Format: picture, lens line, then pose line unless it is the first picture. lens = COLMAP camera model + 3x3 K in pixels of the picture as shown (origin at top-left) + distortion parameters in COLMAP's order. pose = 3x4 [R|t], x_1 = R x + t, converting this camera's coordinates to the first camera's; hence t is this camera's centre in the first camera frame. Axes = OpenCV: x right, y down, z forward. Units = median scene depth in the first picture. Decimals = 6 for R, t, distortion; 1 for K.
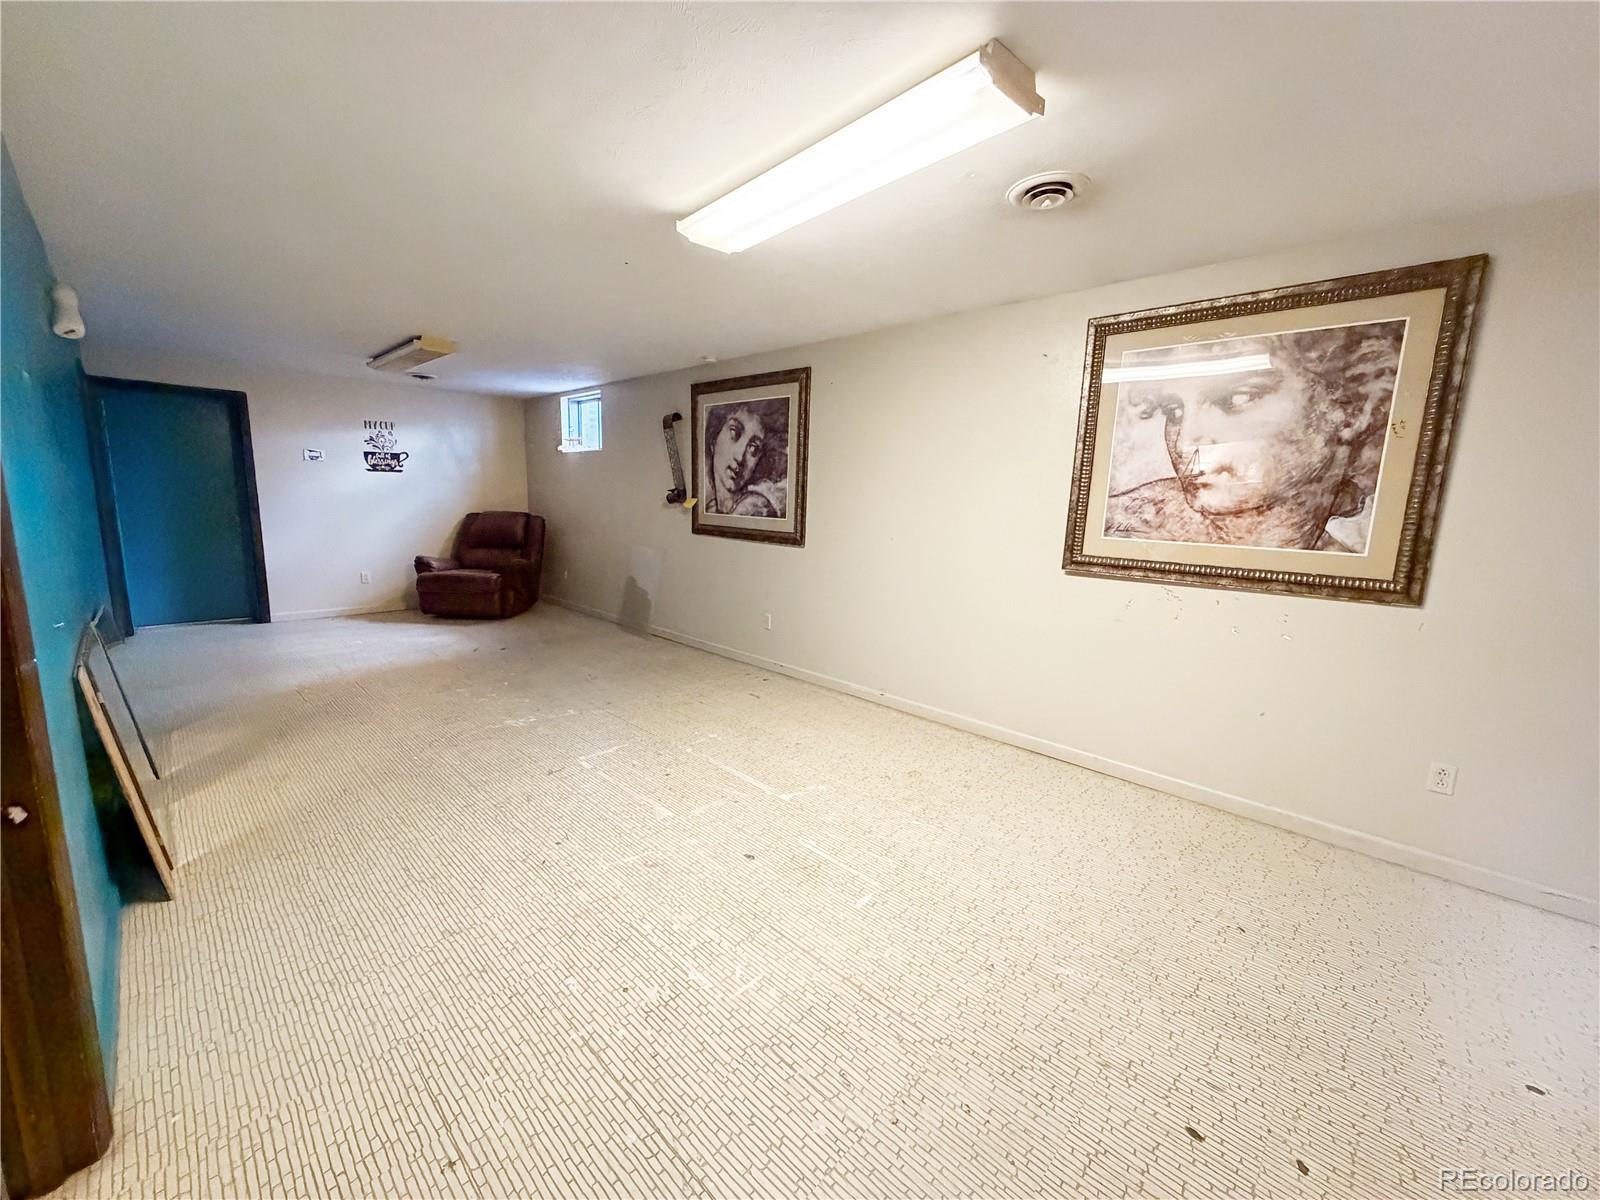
lens RADIAL K [[637.3, 0, 795.8], [0, 637.3, 599.4], [0, 0, 1]] dist [0.001957, -0.000200]
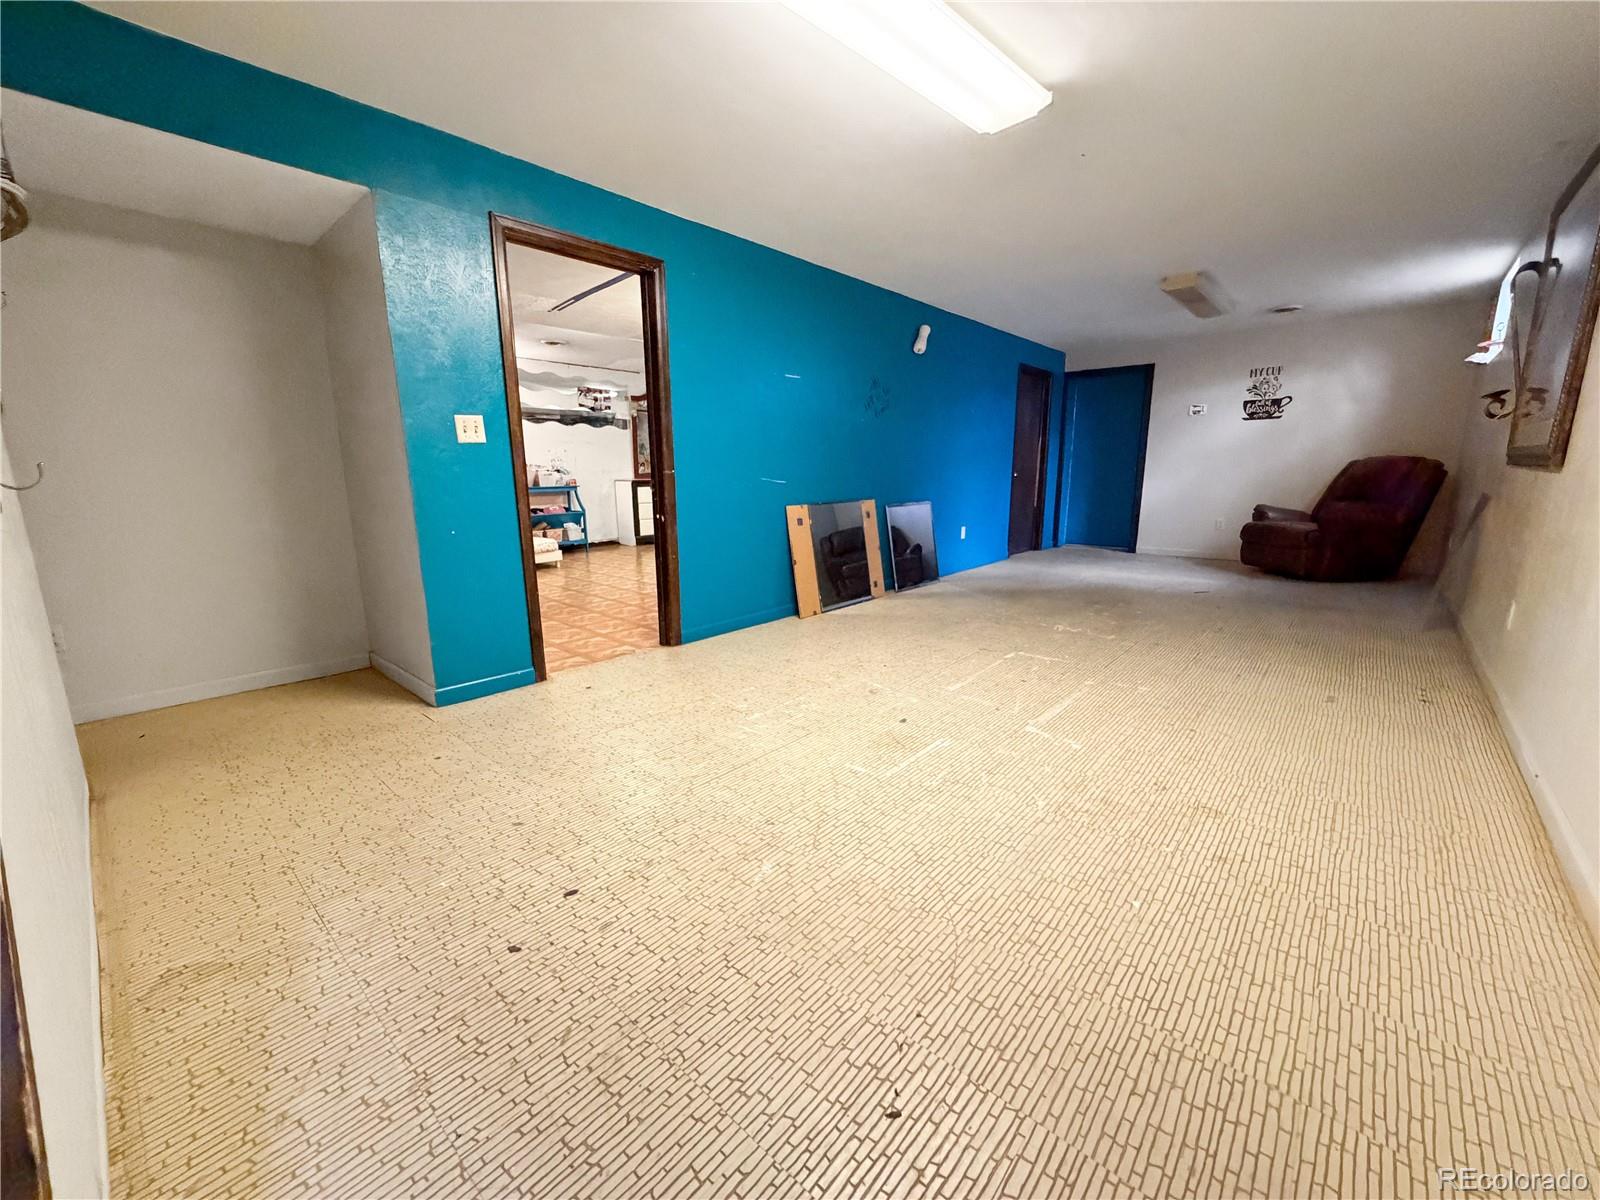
lens RADIAL K [[637.3, 0, 795.8], [0, 637.3, 599.4], [0, 0, 1]] dist [0.001957, -0.000200]
pose [[0.041104, 0.173567, -0.983964, 0.727016], [-0.152067, 0.974410, 0.165529, 0.037435], [0.987515, 0.142825, 0.066446, 0.545018]]
